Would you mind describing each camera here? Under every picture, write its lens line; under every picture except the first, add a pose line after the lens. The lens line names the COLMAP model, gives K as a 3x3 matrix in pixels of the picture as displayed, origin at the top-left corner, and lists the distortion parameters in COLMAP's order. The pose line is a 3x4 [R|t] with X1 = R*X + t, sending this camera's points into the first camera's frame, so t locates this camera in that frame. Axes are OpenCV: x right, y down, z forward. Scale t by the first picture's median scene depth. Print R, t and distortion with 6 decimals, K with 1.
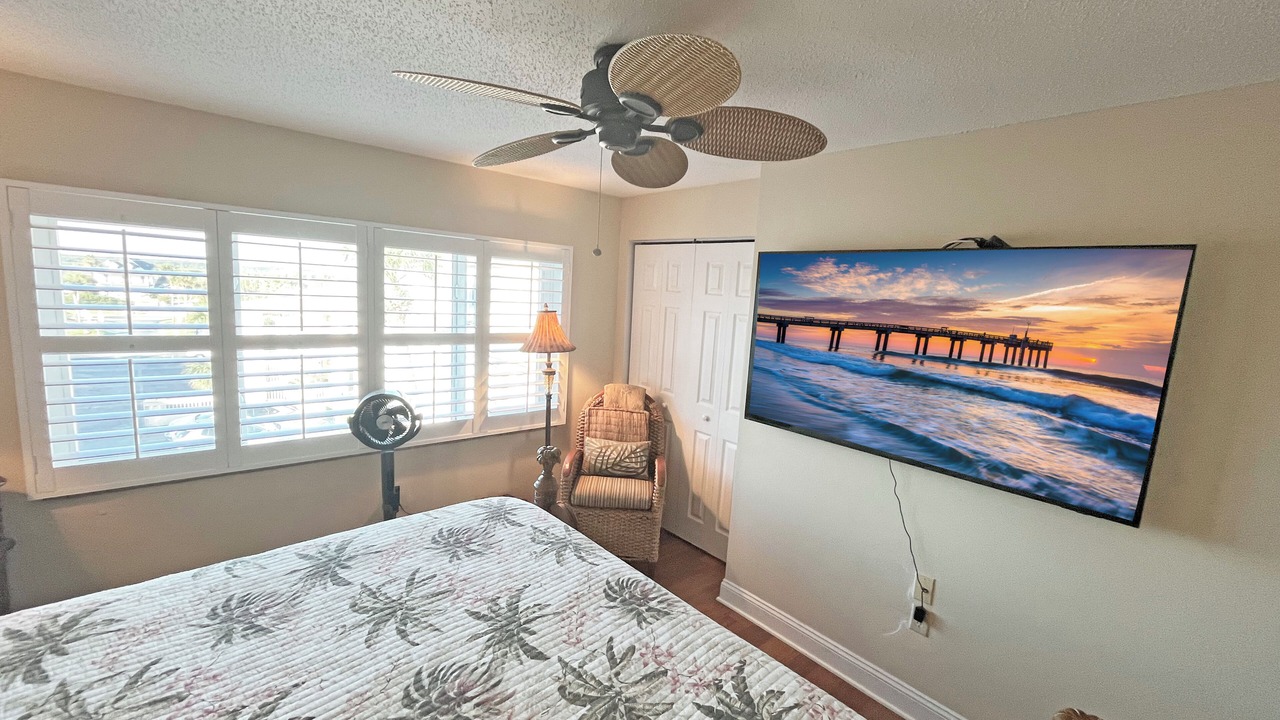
lens RADIAL K [[519.2, 0, 632.9], [0, 519.2, 363.2], [0, 0, 1]] dist [-0.002840, -0.000108]
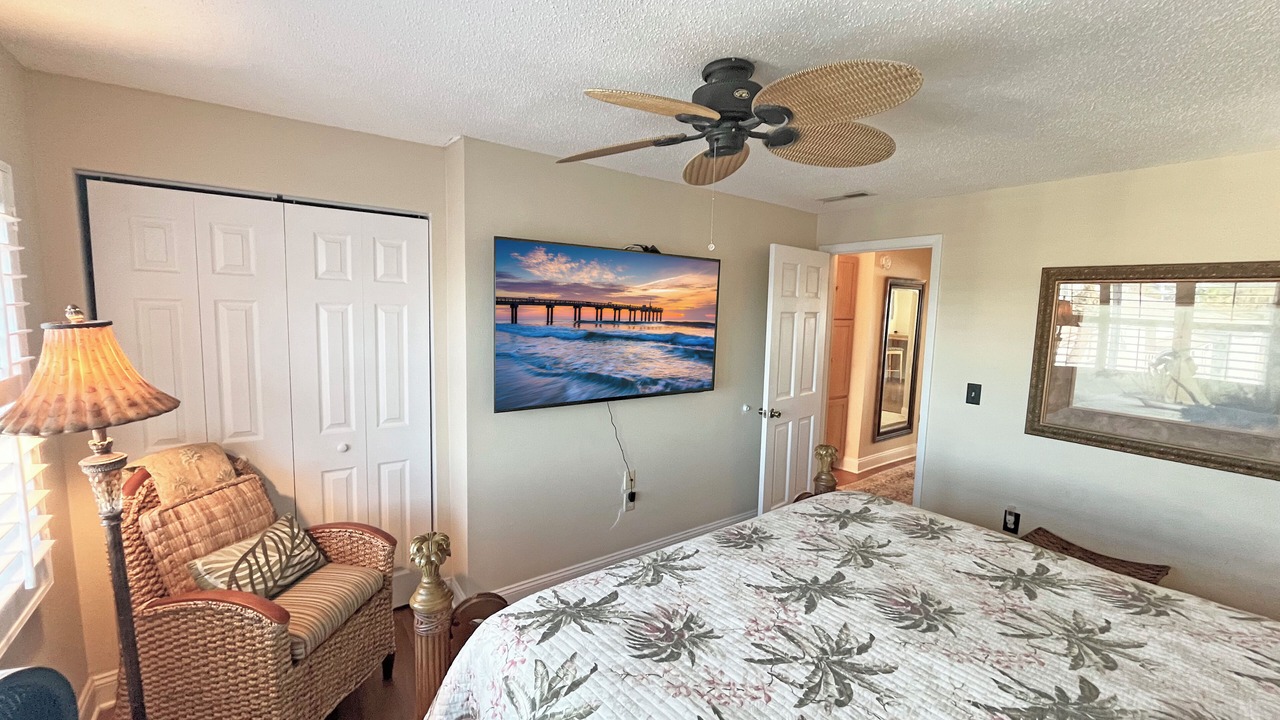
lens RADIAL K [[501.1, 0, 666.1], [0, 501.1, 294.8], [0, 0, 1]] dist [0.193562, -0.000031]
pose [[0.044269, -0.045598, 0.997978, -0.862556], [0.077028, 0.996140, 0.042097, -0.135825], [-0.996046, 0.075008, 0.047611, 0.742168]]
